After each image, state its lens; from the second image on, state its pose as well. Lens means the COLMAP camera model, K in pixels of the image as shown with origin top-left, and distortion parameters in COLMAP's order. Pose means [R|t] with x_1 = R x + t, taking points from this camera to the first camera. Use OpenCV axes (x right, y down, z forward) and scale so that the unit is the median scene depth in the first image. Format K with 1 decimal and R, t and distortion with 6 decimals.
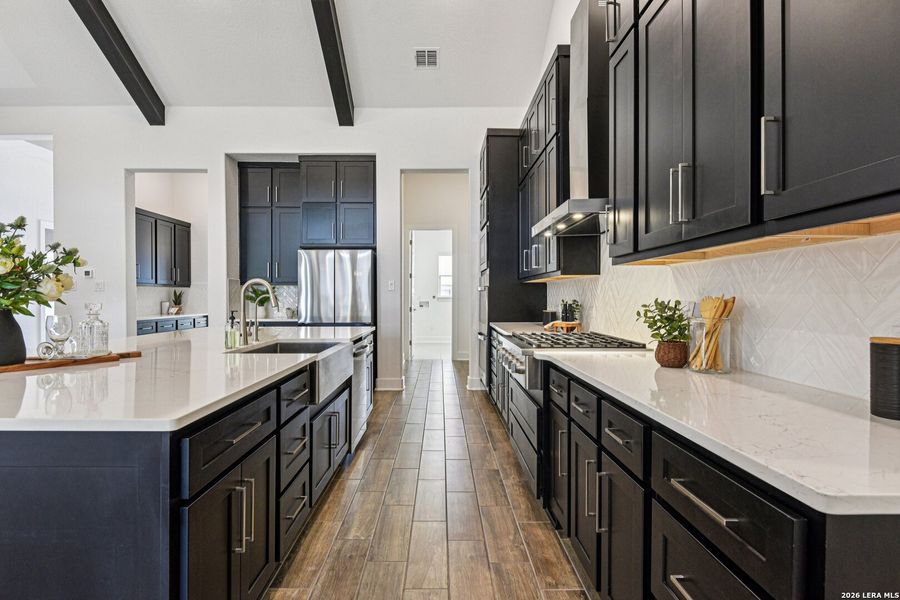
lens RADIAL K [[456.6, 0, 456.1], [0, 456.6, 299.6], [0, 0, 1]] dist [0.008454, -0.001851]
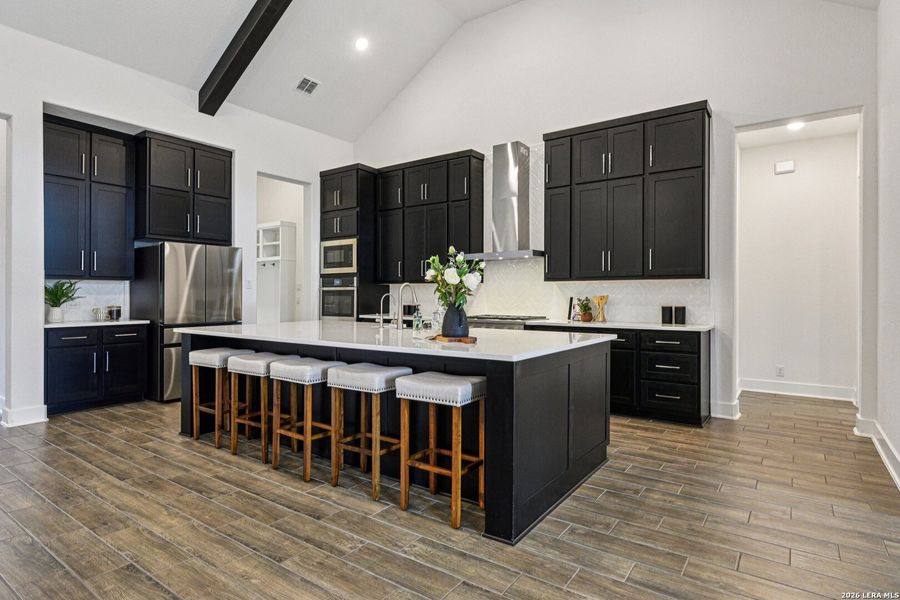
lens RADIAL K [[494.4, 0, 443.3], [0, 494.4, 287.7], [0, 0, 1]] dist [0.014923, -0.004856]
pose [[0.595934, 0.011667, 0.802949, -1.033597], [0.003542, 0.999847, -0.017157, 0.000367], [-0.803026, 0.013068, 0.595801, -0.008072]]
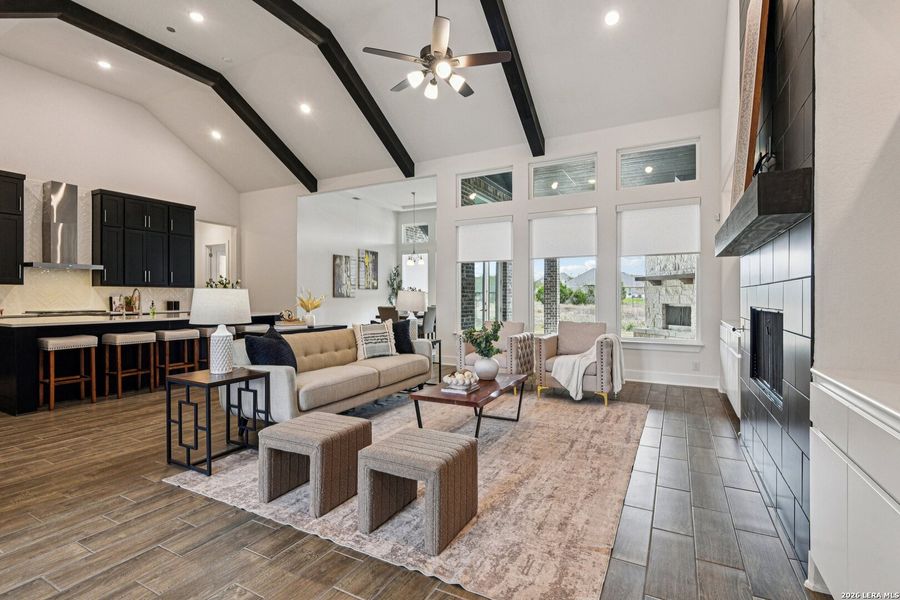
lens RADIAL K [[424.0, 0, 449.0], [0, 424.0, 298.8], [0, 0, 1]] dist [0.002724, -0.002621]
pose [[-0.876577, -0.004446, 0.481240, -1.867960], [0.000770, 0.999943, 0.010641, -0.004814], [-0.481260, 0.009698, -0.876524, 1.368033]]
